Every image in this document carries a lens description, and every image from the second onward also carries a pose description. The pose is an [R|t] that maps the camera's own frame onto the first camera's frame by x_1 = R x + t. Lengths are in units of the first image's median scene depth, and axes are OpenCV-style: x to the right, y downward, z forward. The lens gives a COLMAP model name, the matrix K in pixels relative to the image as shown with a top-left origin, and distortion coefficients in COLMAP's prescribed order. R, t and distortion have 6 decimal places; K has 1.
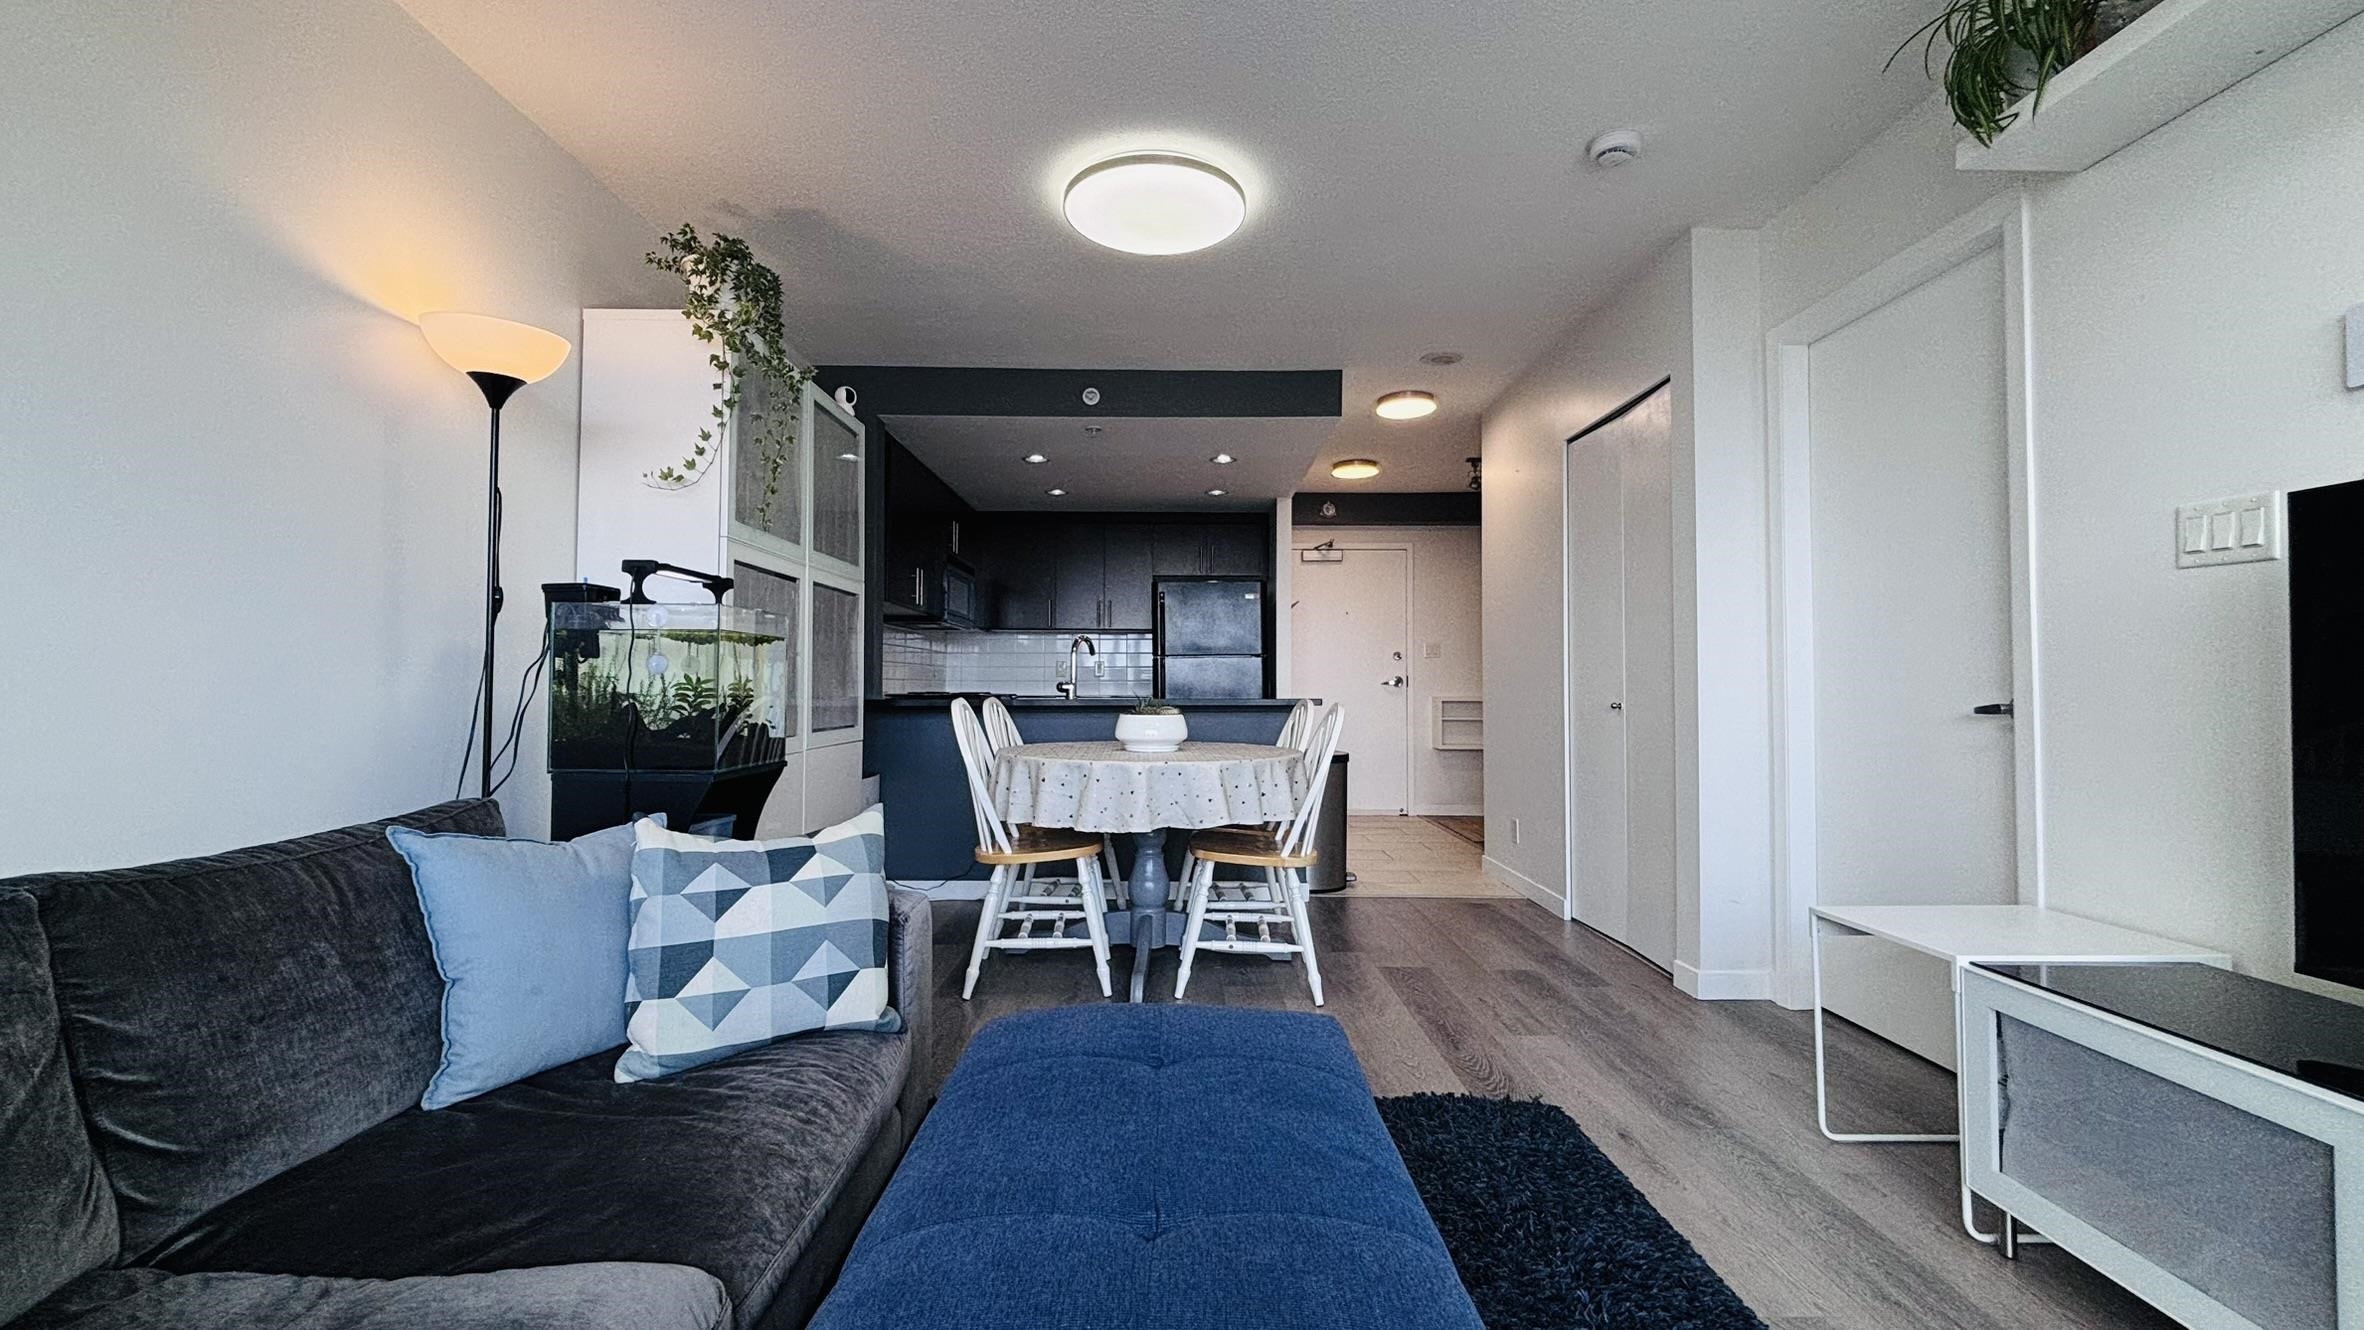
lens RADIAL K [[959.0, 0, 1178.8], [0, 959.0, 662.3], [0, 0, 1]] dist [0.003947, -0.001775]
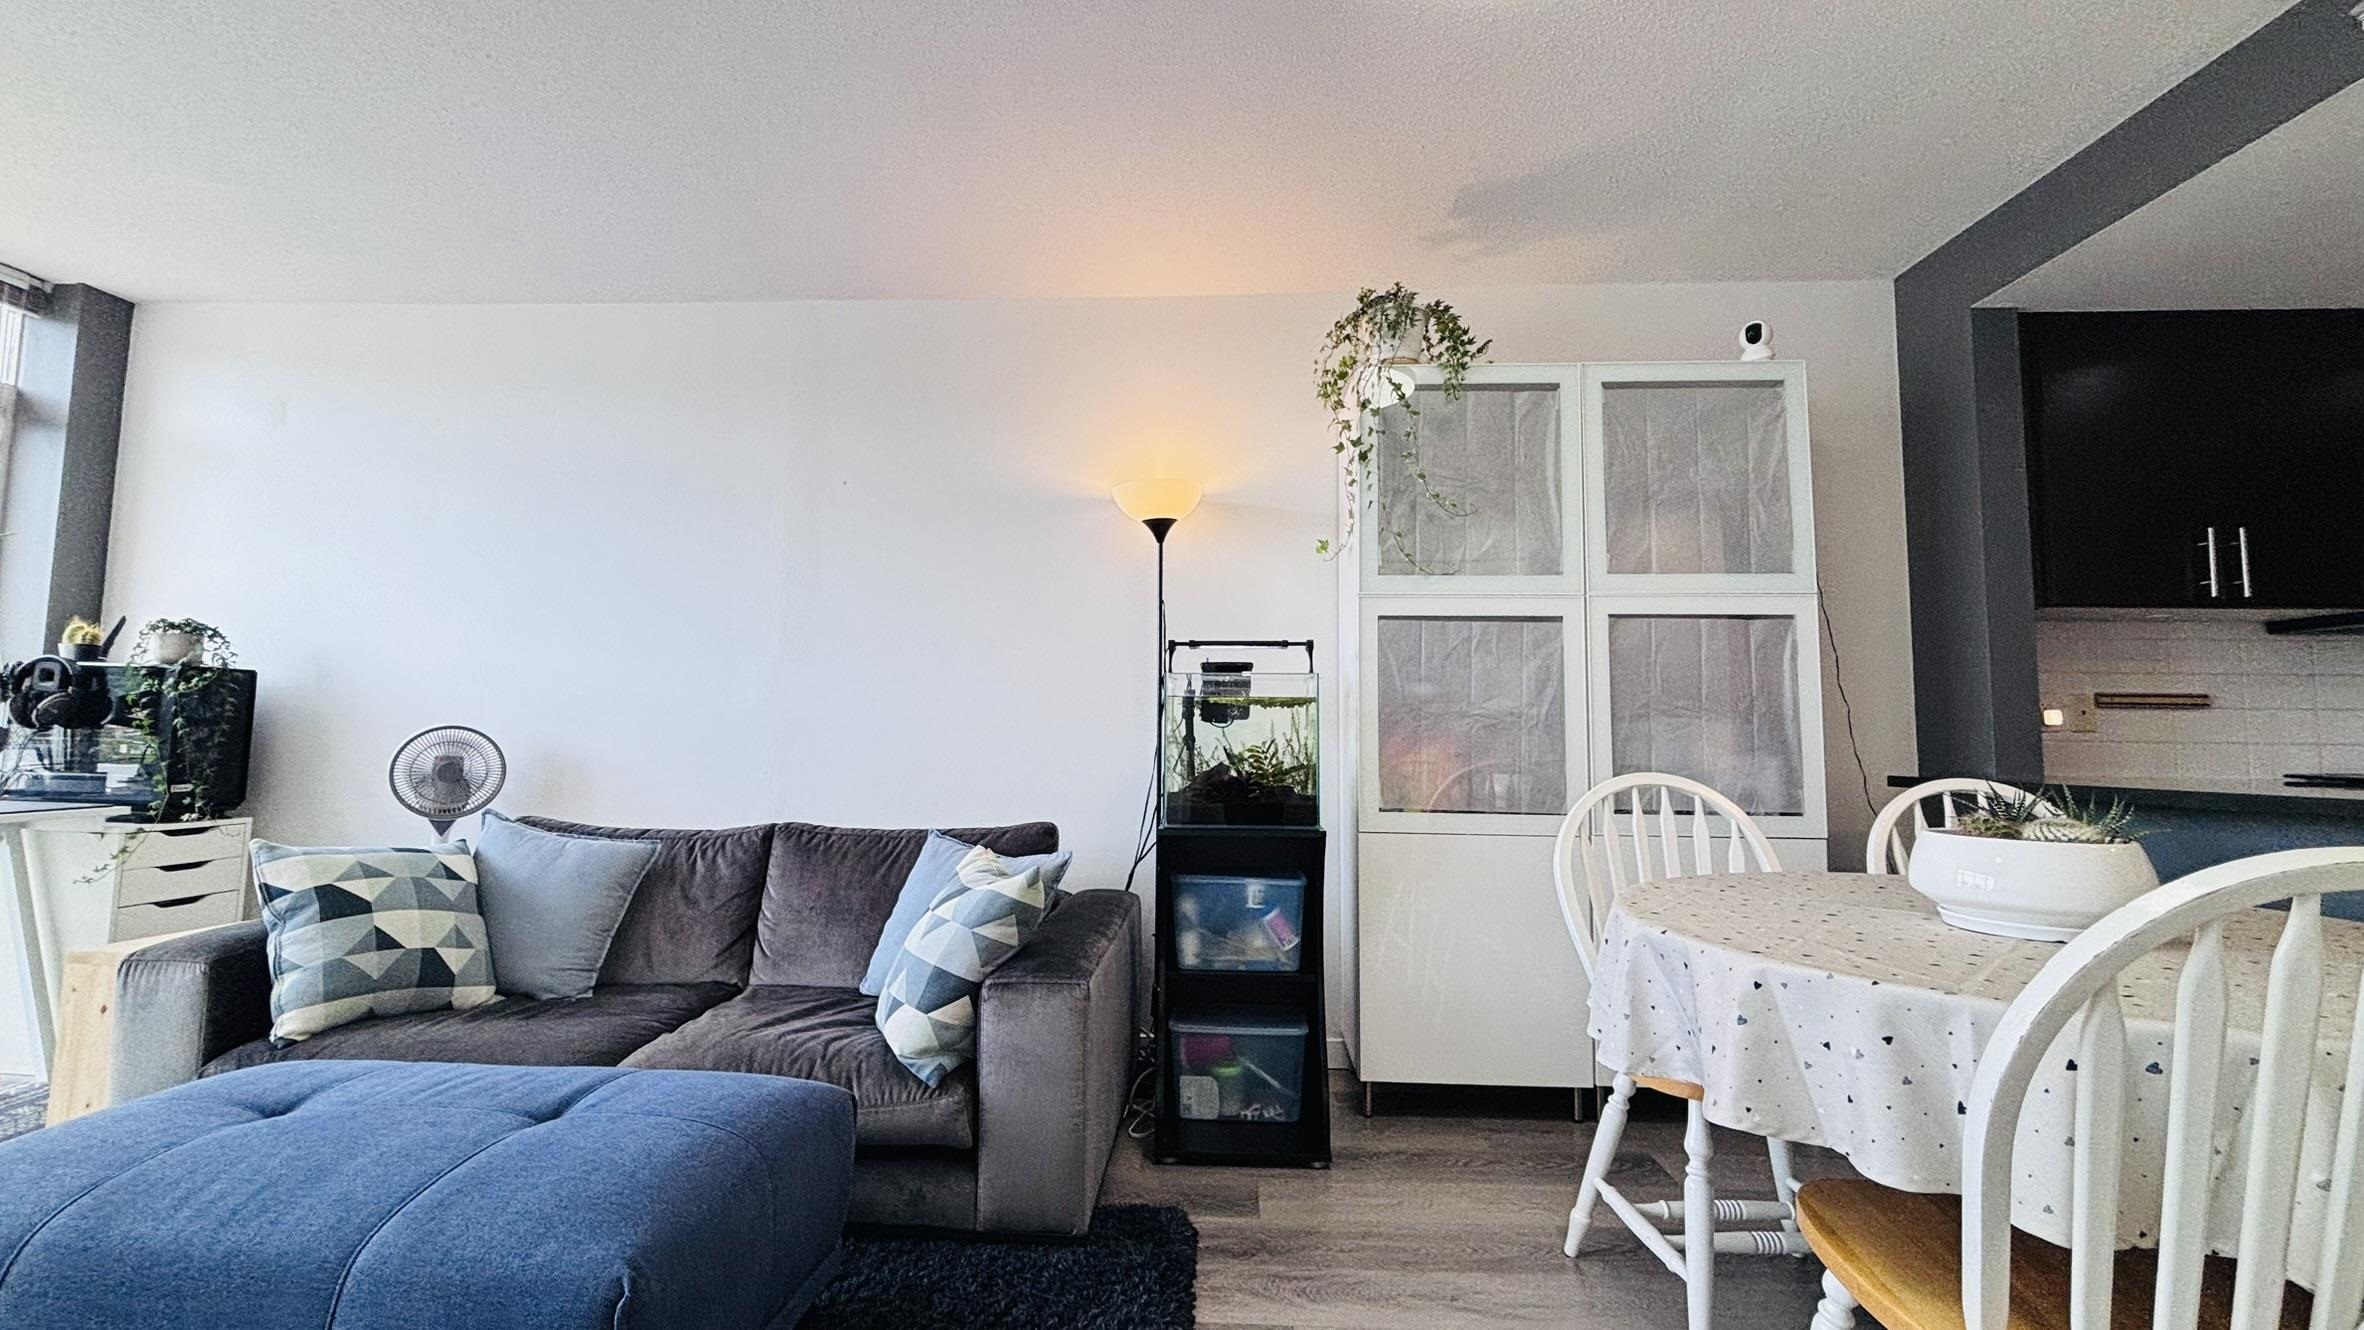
lens RADIAL K [[959.0, 0, 1174.8], [0, 959.0, 654.0], [0, 0, 1]] dist [0.003947, -0.001775]
pose [[-0.064801, -0.093576, -0.993501, 0.628304], [0.013609, 0.995418, -0.094644, 0.022332], [0.997805, -0.019653, -0.063231, 1.113580]]
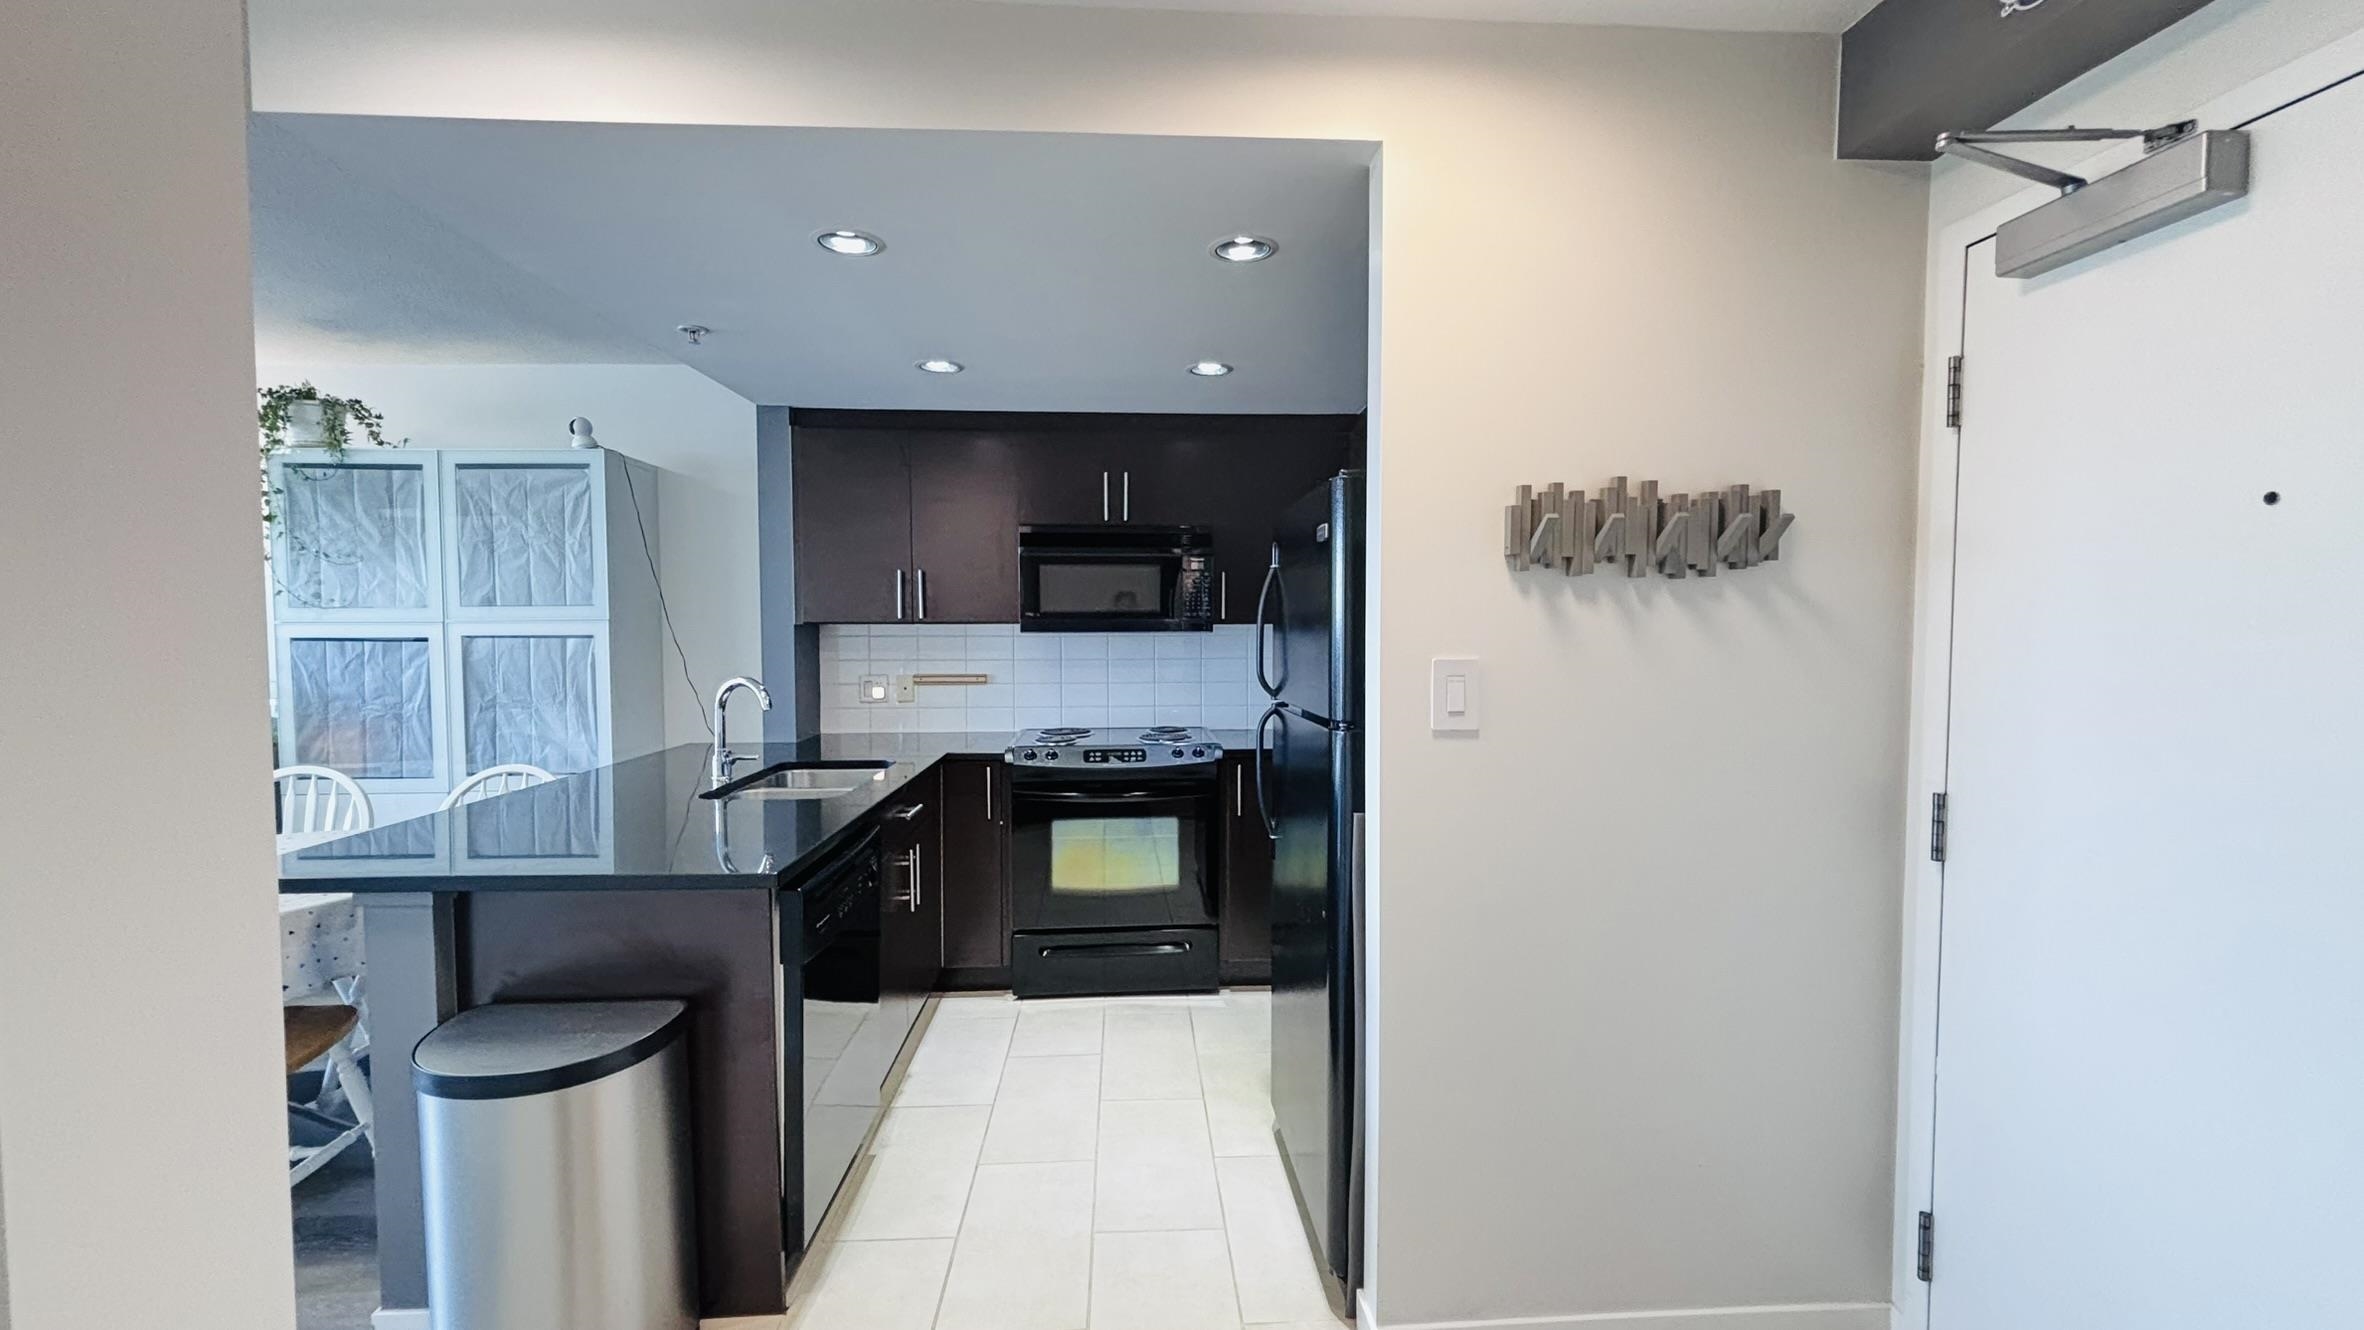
lens RADIAL K [[959.0, 0, 1178.1], [0, 959.0, 668.6], [0, 0, 1]] dist [0.003947, -0.001775]
pose [[0.046837, 0.041986, -0.998020, 1.152515], [0.028204, 0.998662, 0.043336, -0.114520], [0.998504, -0.030177, 0.045590, 2.769369]]
